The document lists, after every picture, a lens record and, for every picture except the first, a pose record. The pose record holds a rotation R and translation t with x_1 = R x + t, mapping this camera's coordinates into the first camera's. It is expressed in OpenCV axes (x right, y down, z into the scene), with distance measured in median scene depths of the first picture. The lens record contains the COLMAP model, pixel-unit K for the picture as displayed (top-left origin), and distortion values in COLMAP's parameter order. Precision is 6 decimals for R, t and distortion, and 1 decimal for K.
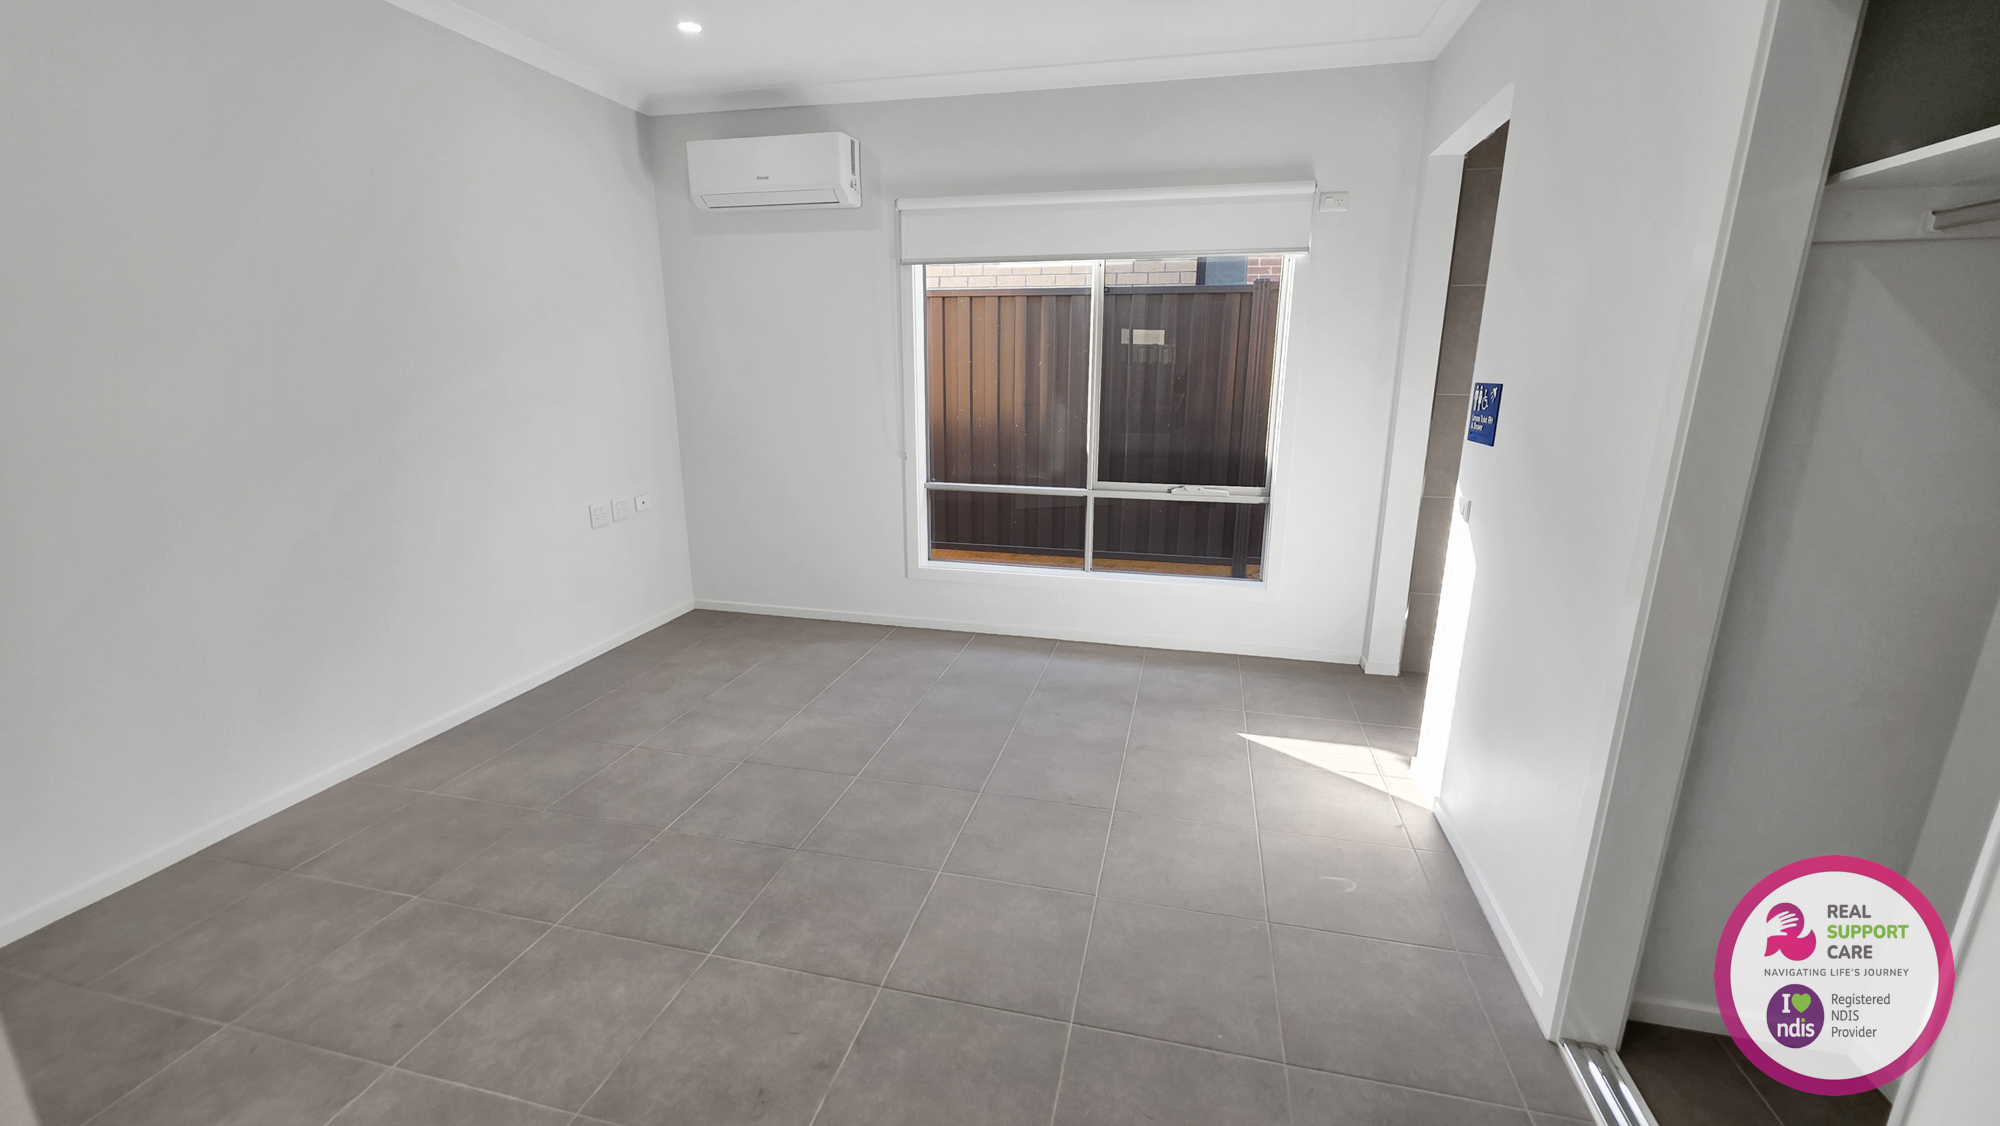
lens RADIAL K [[842.3, 0, 1005.3], [0, 842.3, 561.4], [0, 0, 1]] dist [0.008422, 0.000414]
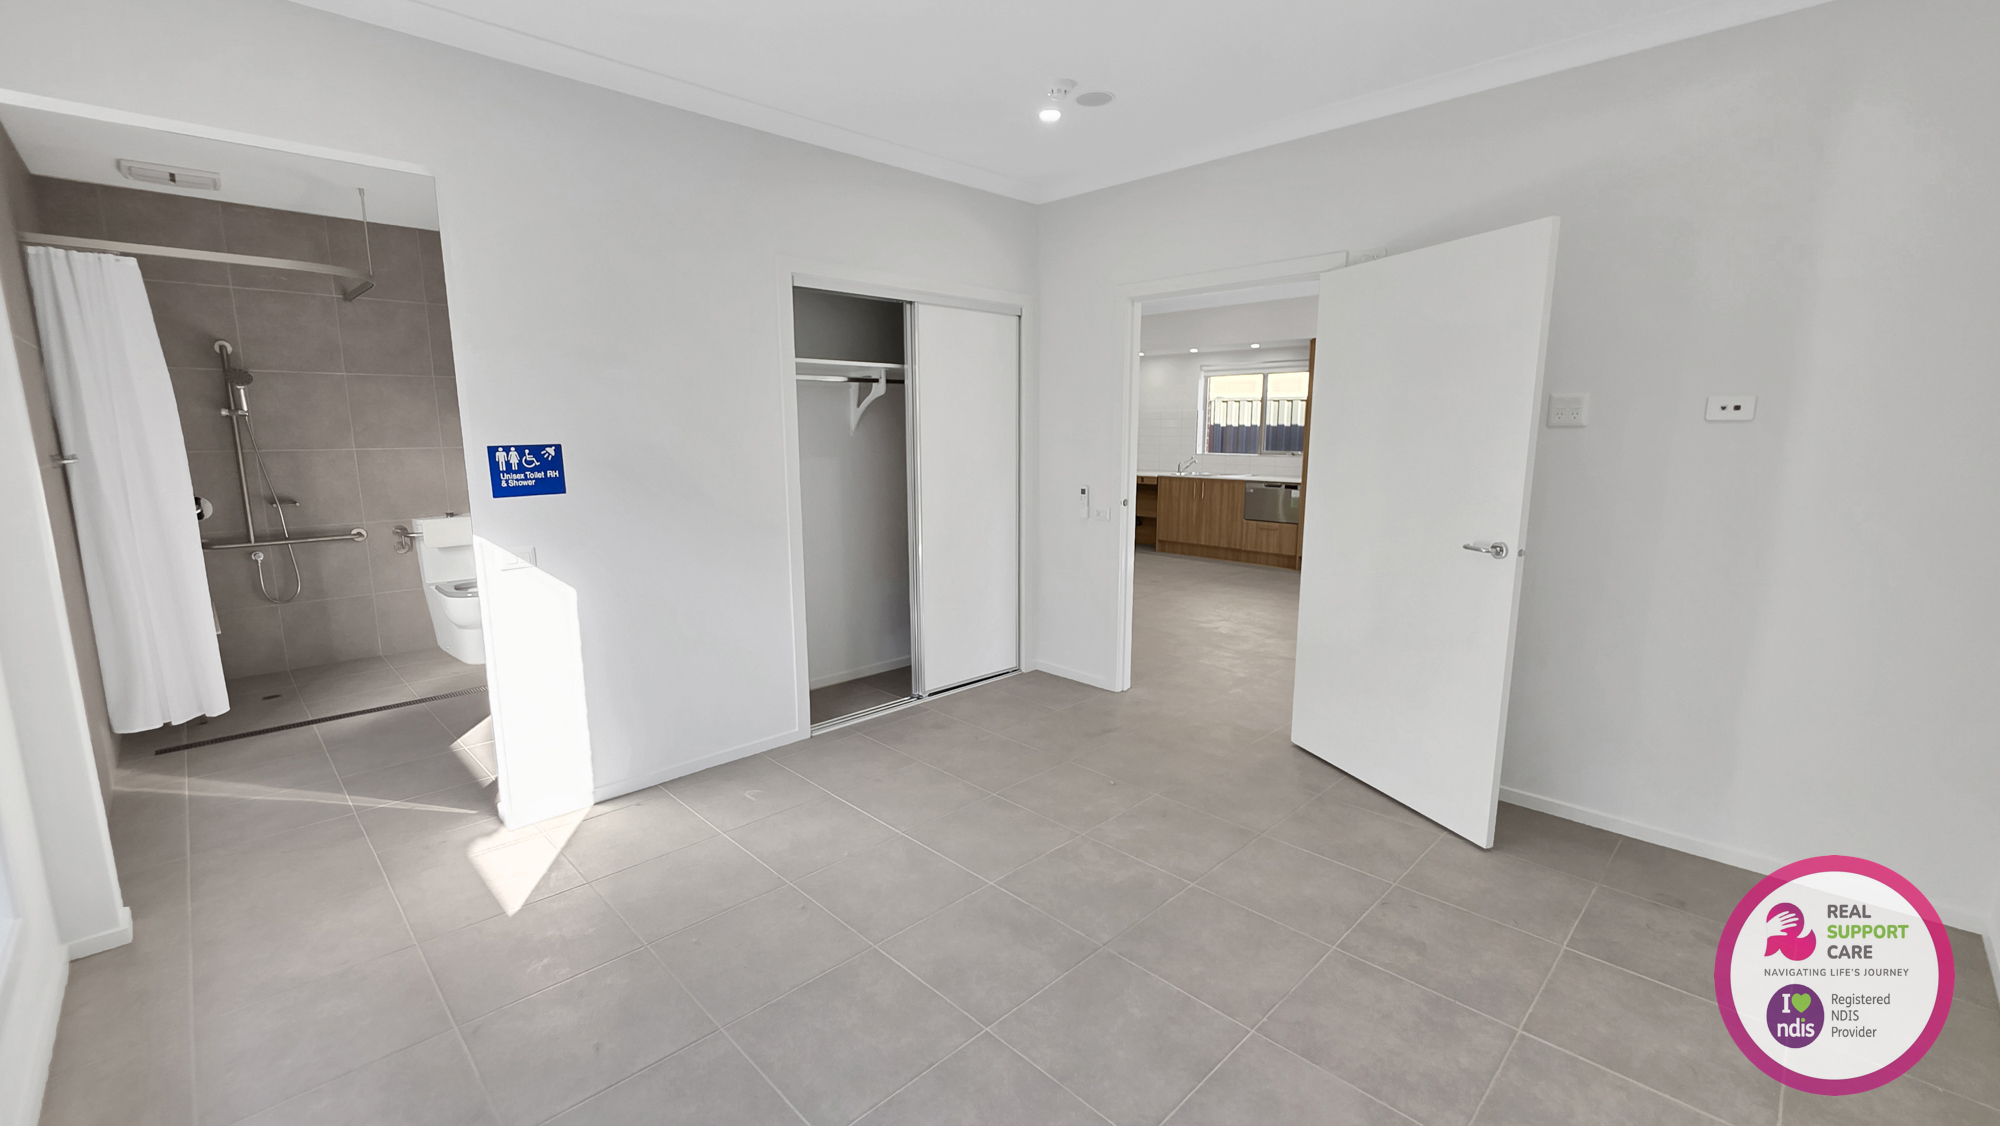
lens RADIAL K [[842.3, 0, 987.3], [0, 842.3, 554.1], [0, 0, 1]] dist [0.008422, 0.000414]
pose [[-0.848498, -0.088733, 0.521707, -0.683760], [0.129353, 0.921163, 0.367051, -0.487038], [-0.513146, 0.378926, -0.770127, 1.886916]]
